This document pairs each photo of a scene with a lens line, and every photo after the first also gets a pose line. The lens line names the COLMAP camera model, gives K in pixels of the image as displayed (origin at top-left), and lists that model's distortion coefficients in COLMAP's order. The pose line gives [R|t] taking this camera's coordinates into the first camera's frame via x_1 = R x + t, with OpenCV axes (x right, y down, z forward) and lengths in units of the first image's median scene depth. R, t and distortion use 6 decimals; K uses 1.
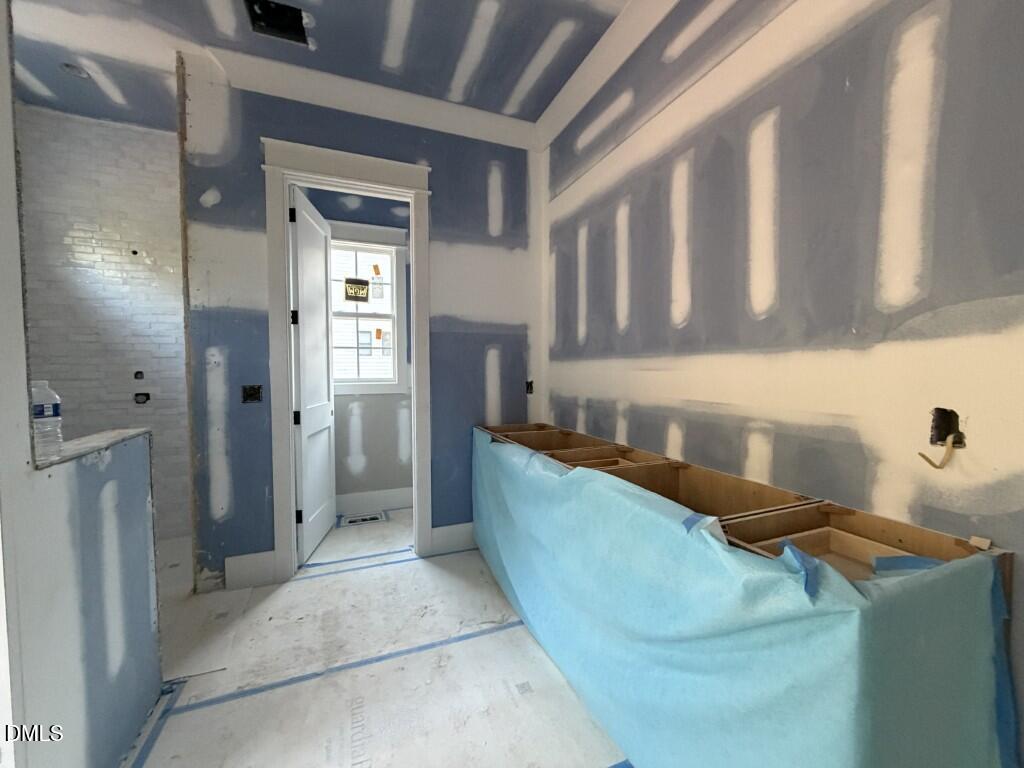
lens RADIAL K [[407.1, 0, 512.1], [0, 407.1, 384.0], [0, 0, 1]] dist [-0.000803, -0.000168]
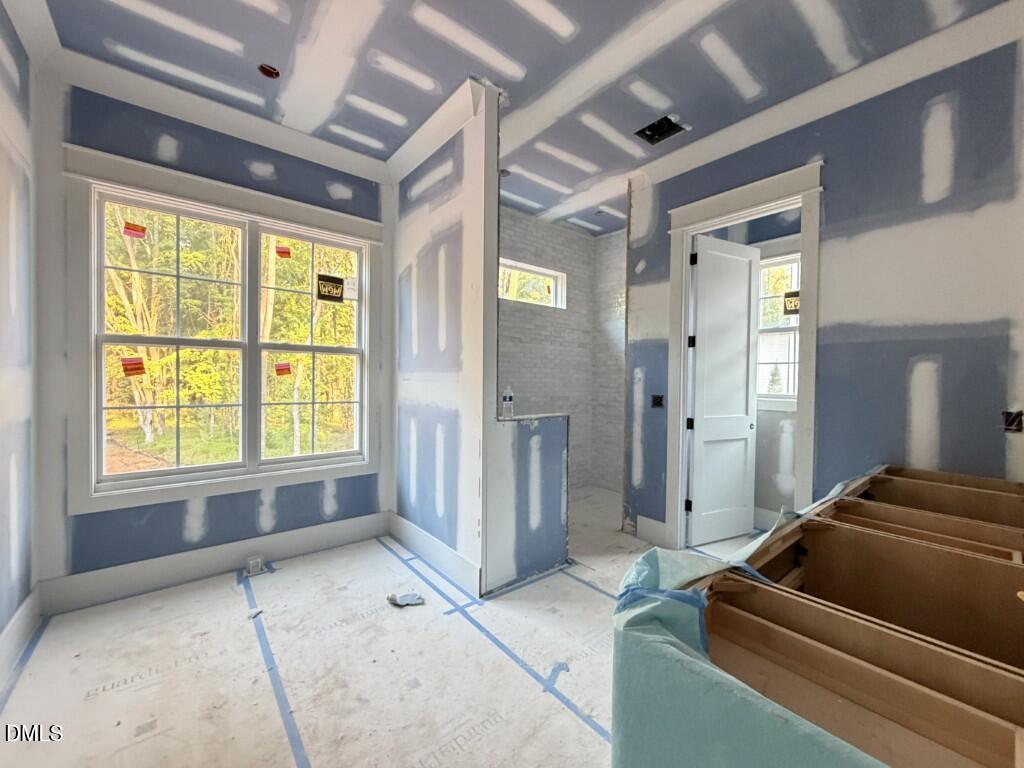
lens RADIAL K [[409.8, 0, 509.4], [0, 409.8, 384.7], [0, 0, 1]] dist [0.000136, 0.000014]
pose [[0.298200, 0.022391, -0.954241, 0.523478], [-0.052497, 0.998596, 0.007027, -0.015336], [0.953059, 0.047999, 0.298957, 0.120560]]
